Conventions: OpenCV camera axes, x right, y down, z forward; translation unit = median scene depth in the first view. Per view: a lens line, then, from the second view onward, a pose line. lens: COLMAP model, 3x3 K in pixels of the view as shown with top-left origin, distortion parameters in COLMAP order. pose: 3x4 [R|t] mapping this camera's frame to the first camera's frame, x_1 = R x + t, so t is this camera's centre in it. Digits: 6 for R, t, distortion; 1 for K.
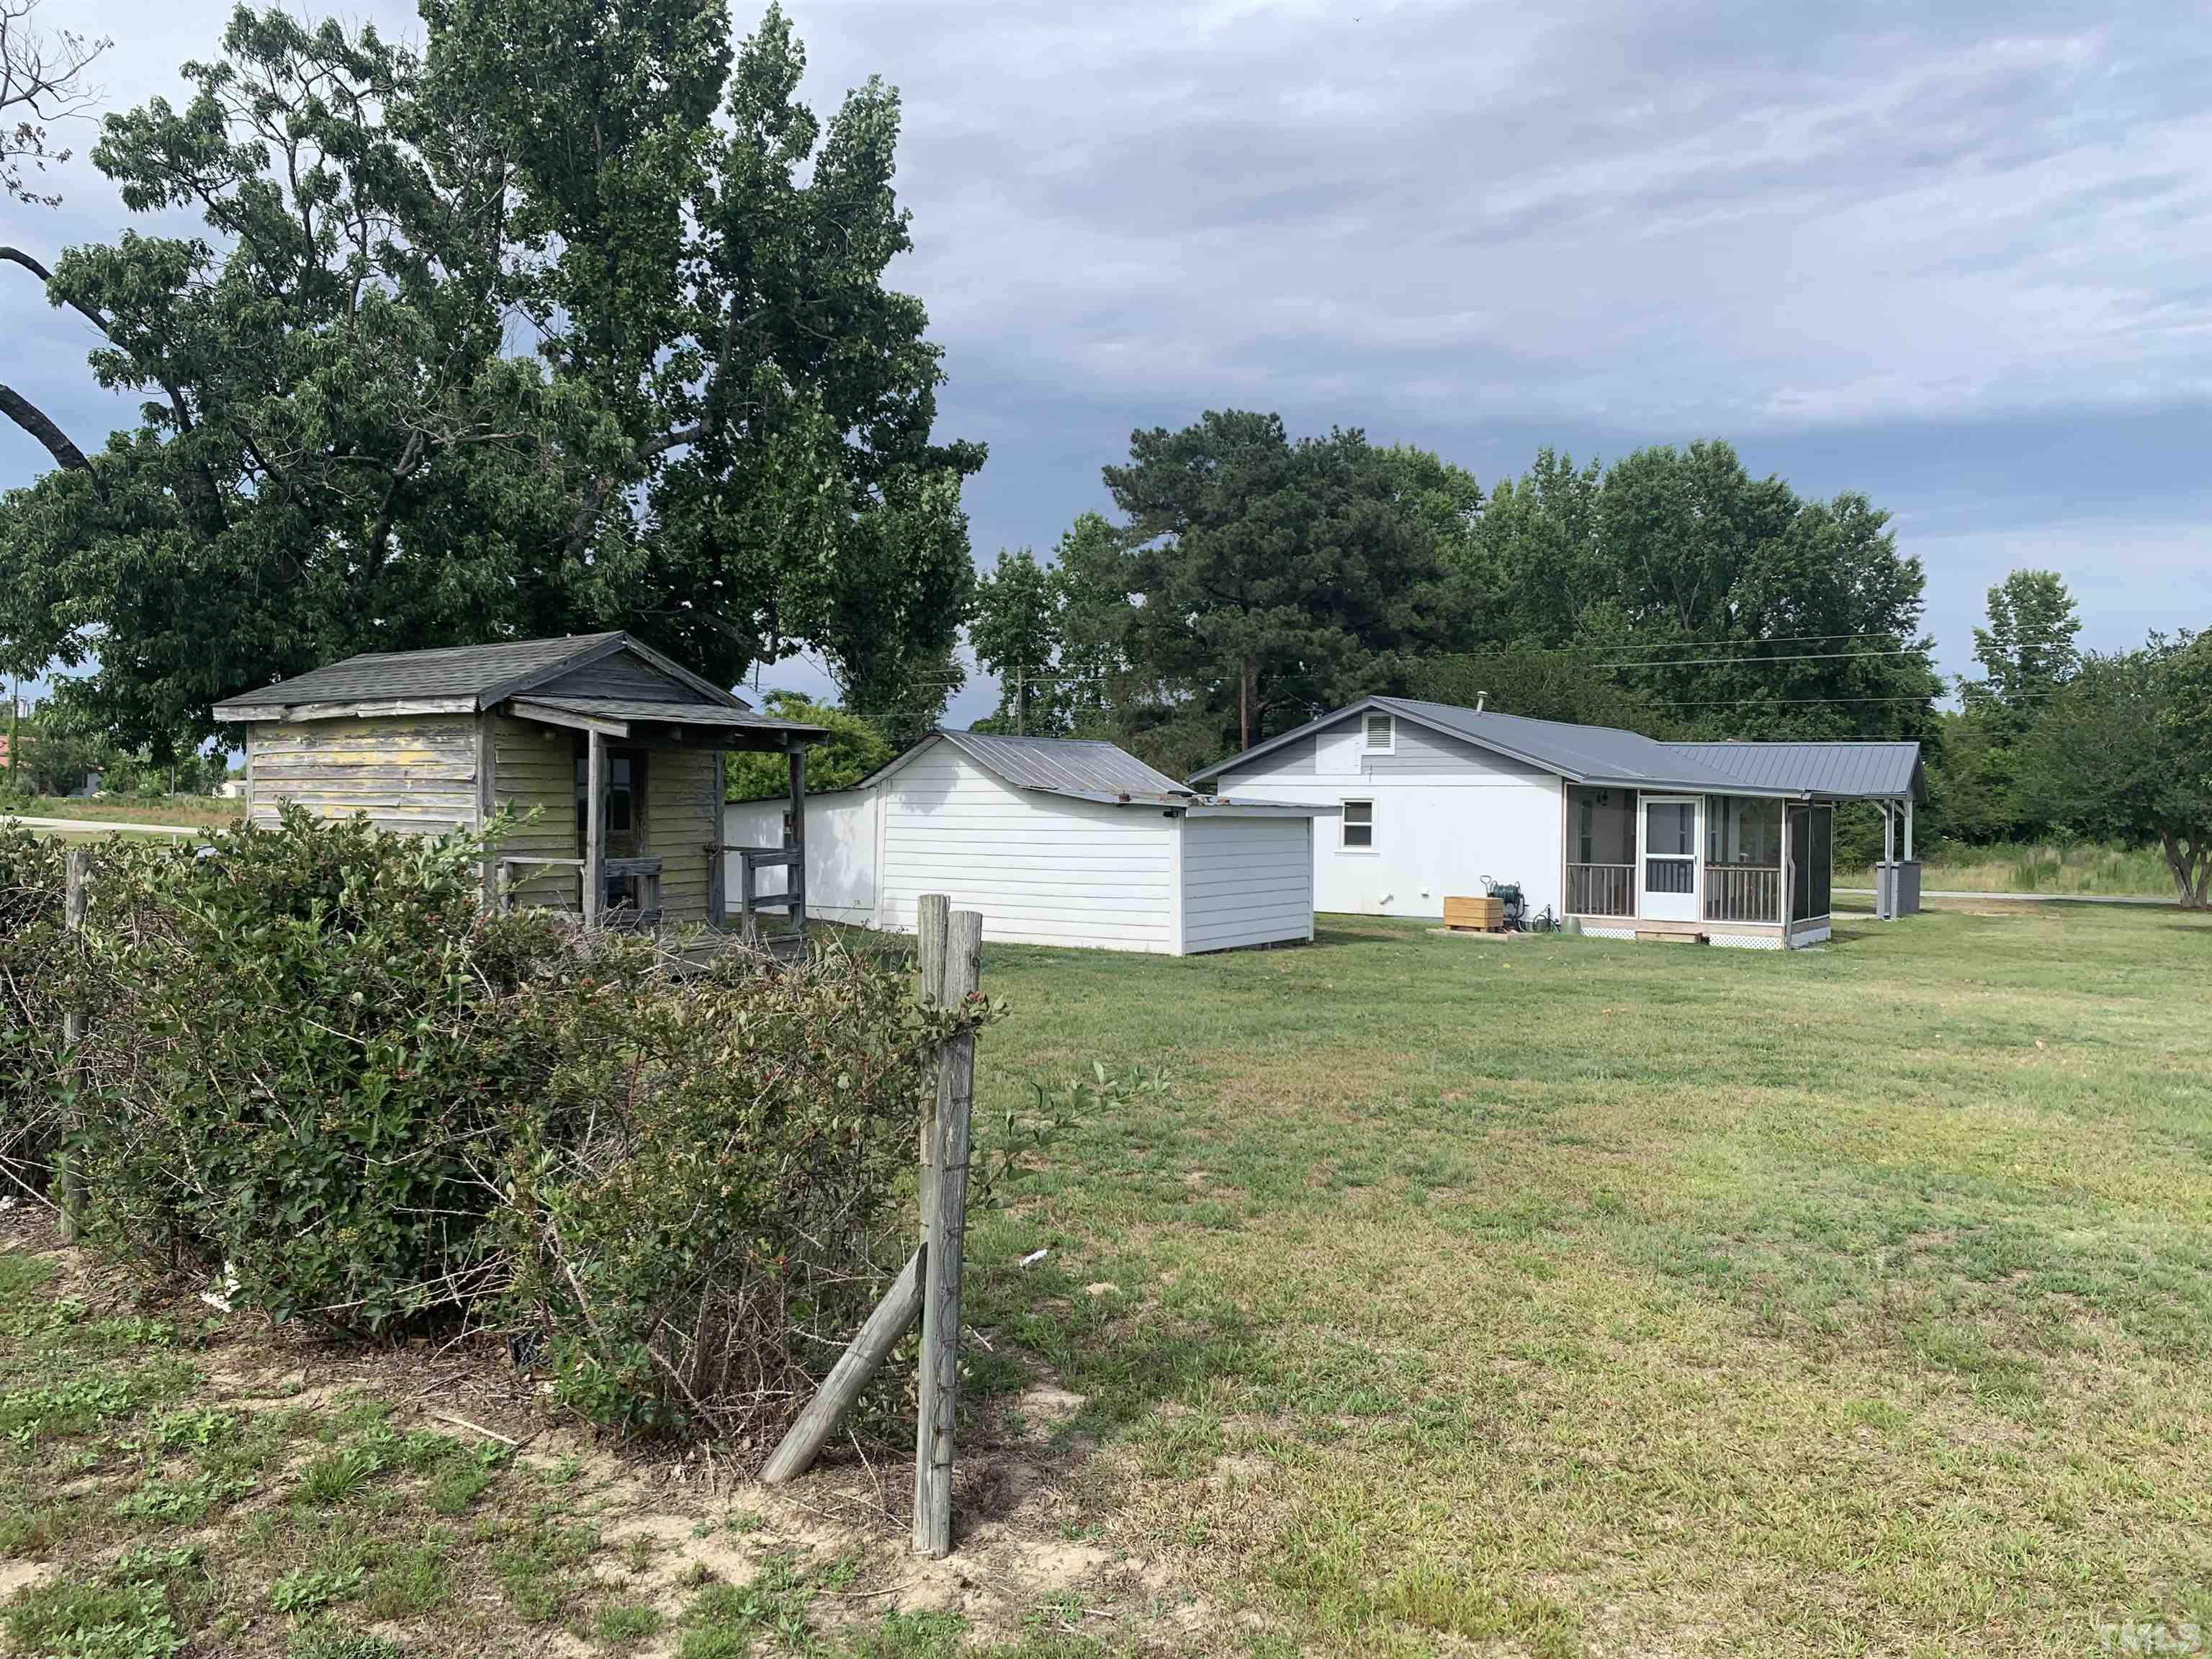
lens RADIAL K [[1703.4, 0, 1106.0], [0, 1703.4, 829.5], [0, 0, 1]] dist [0.006548, 0.000129]
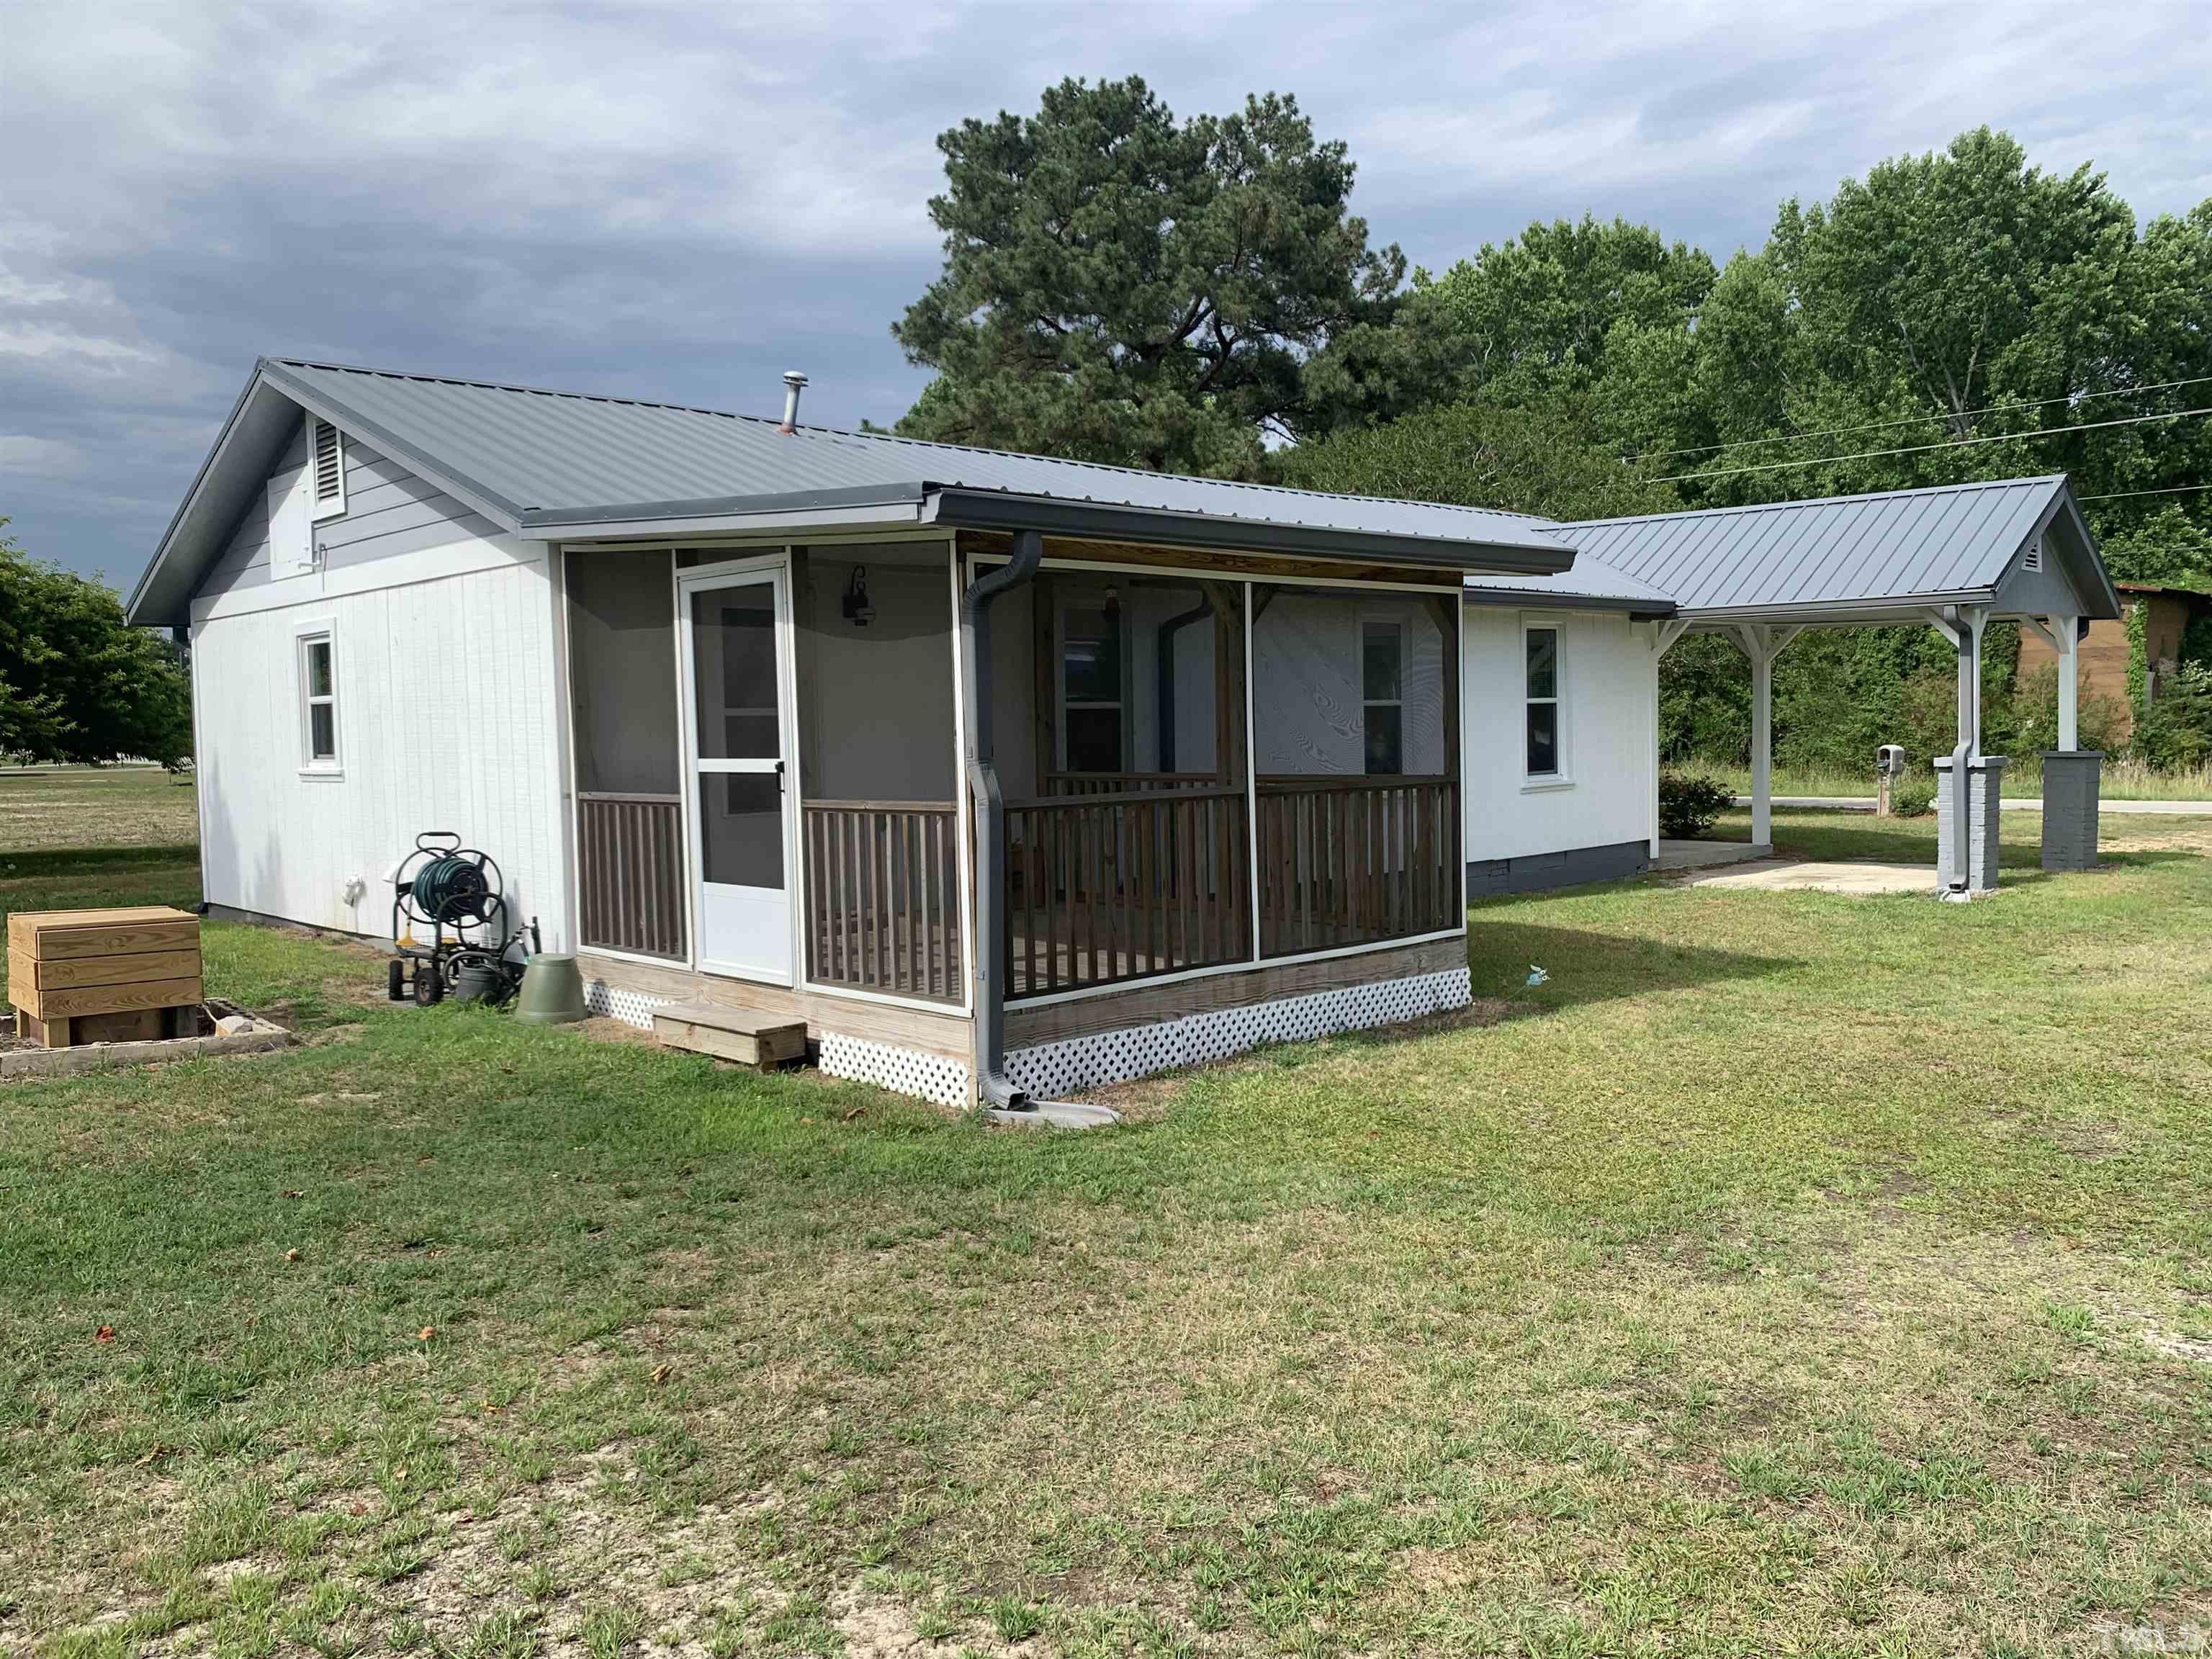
lens RADIAL K [[1703.4, 0, 1106.0], [0, 1703.4, 829.5], [0, 0, 1]] dist [0.006548, 0.000129]
pose [[0.975844, -0.014586, -0.217979, 0.418466], [0.026376, 0.998336, 0.051276, 0.011815], [0.216869, -0.055787, 0.974605, 0.658803]]
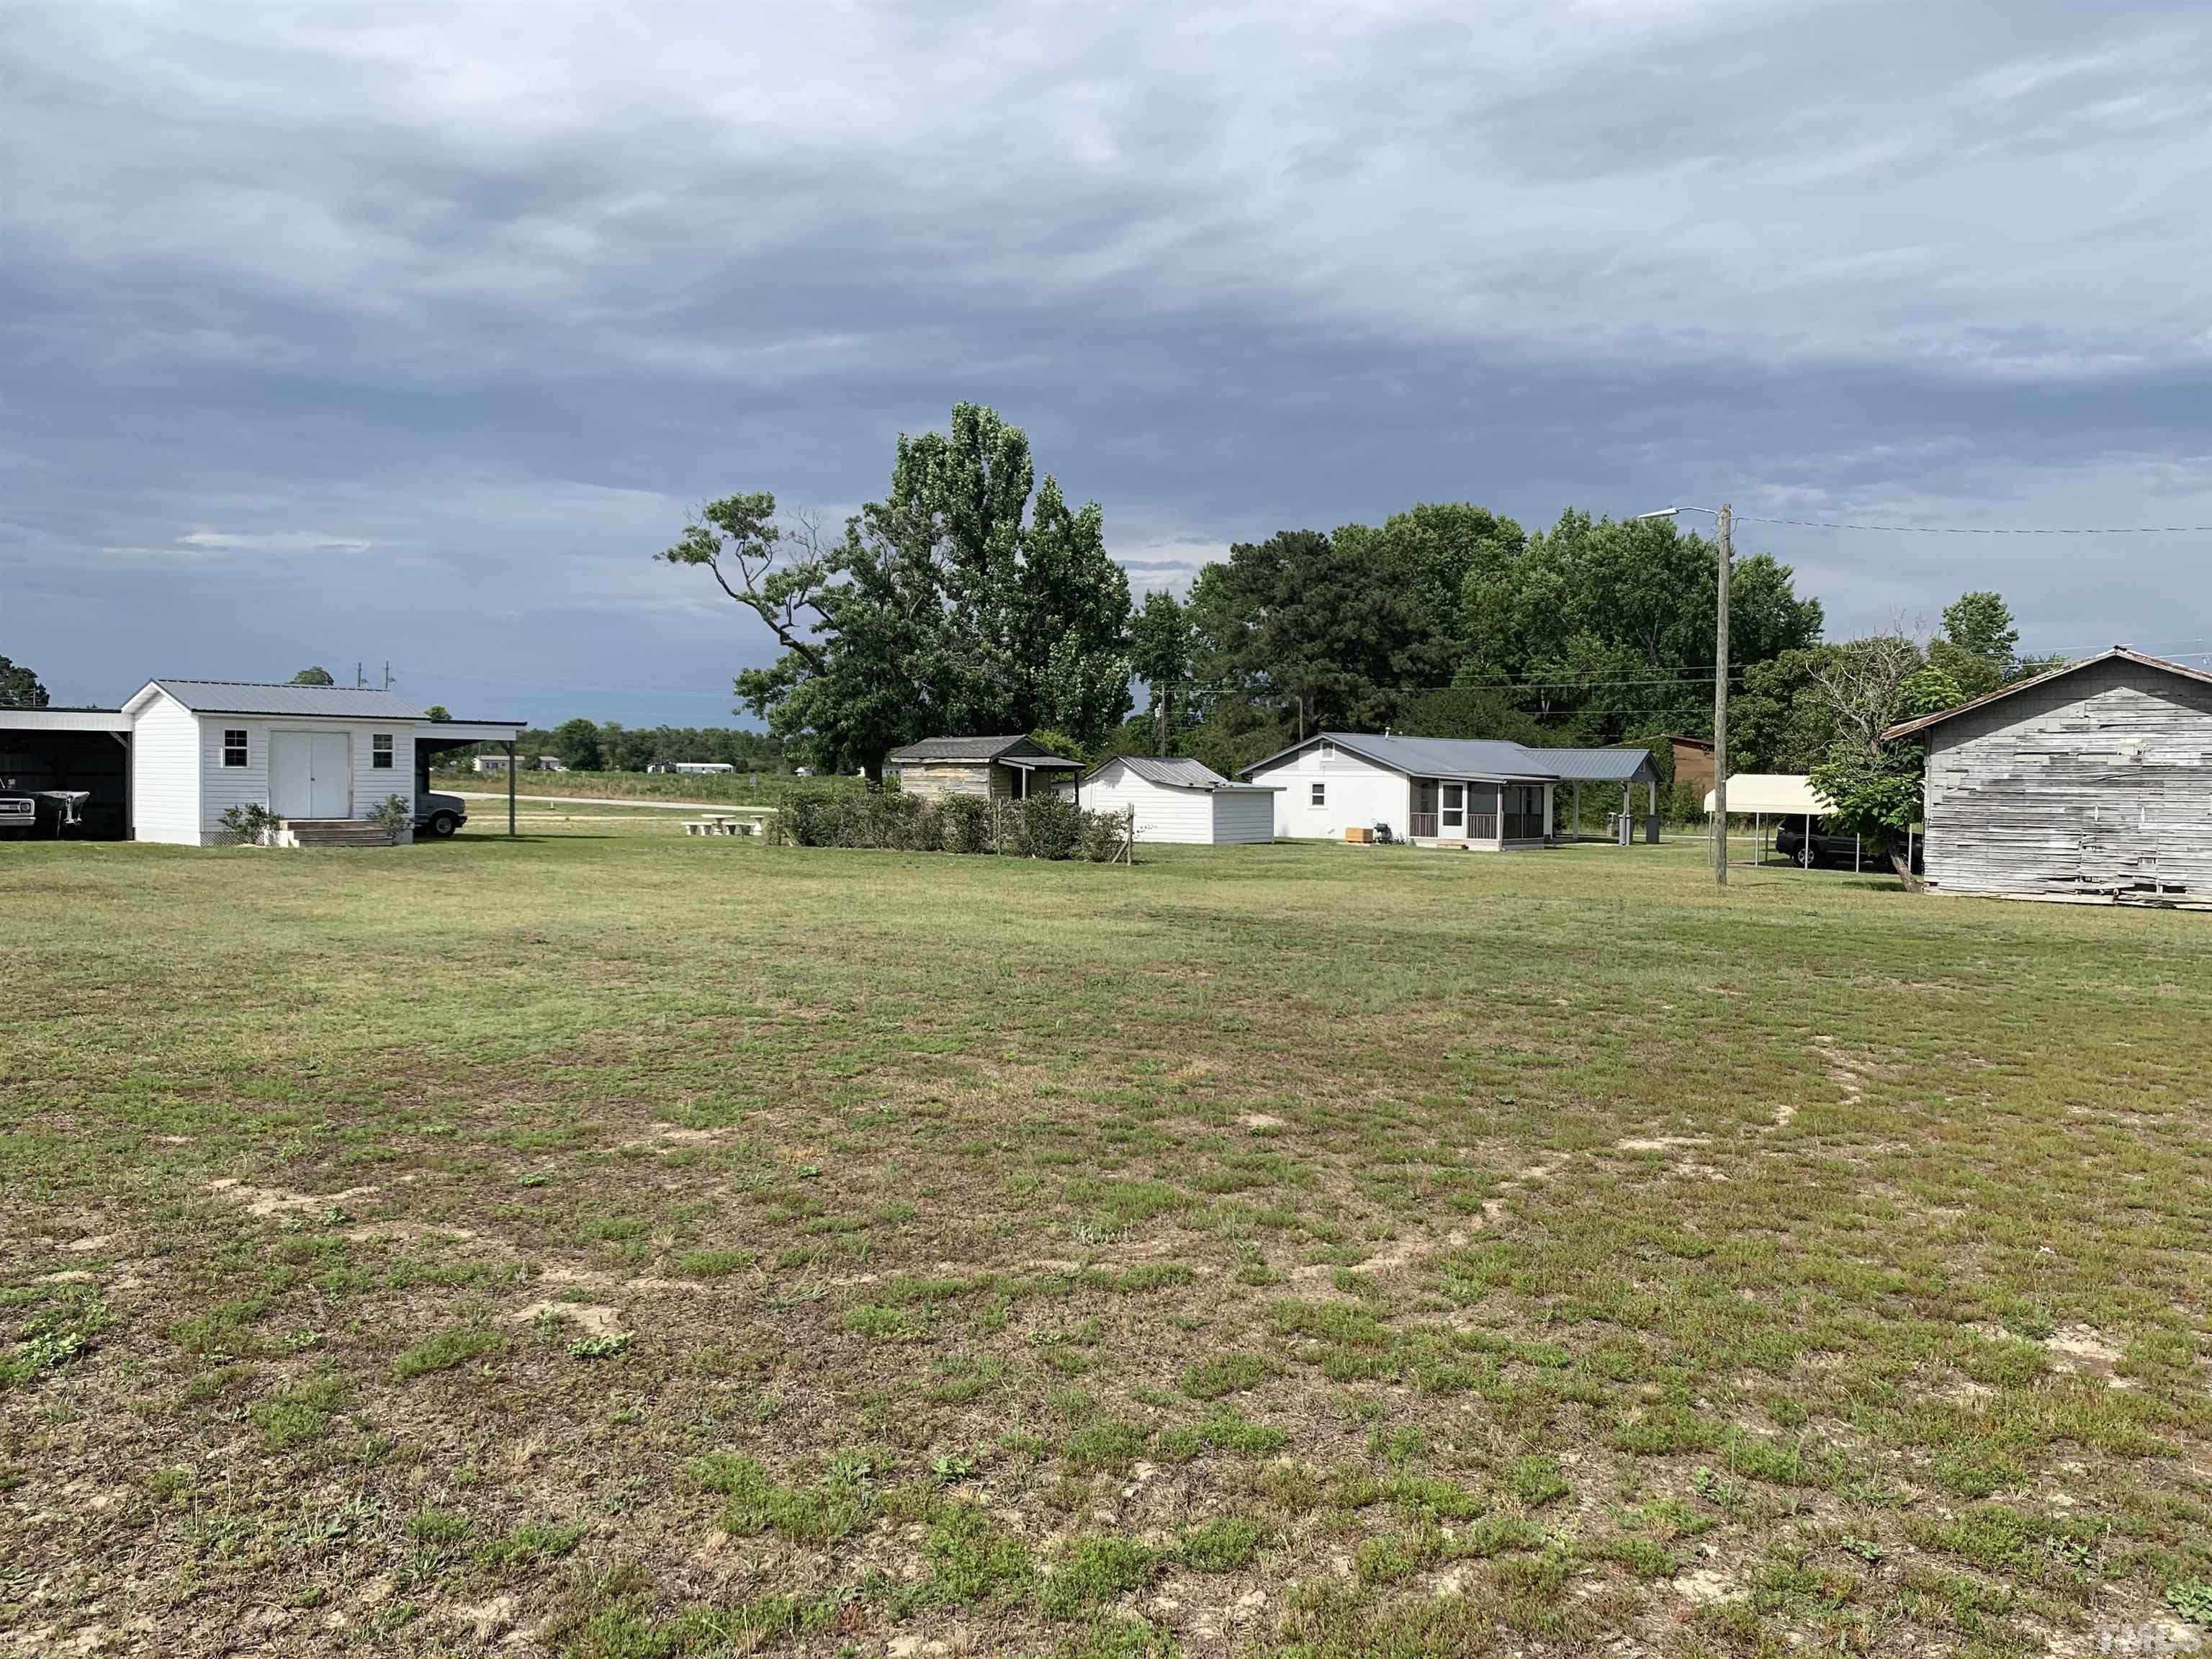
lens RADIAL K [[1713.1, 0, 1106.0], [0, 1713.1, 829.5], [0, 0, 1]] dist [-0.130895, -0.001172]
pose [[0.995987, 0.000963, -0.089489, 0.078349], [0.000566, 0.999854, 0.017063, 0.003395], [0.089492, -0.017045, 0.995842, -1.091258]]
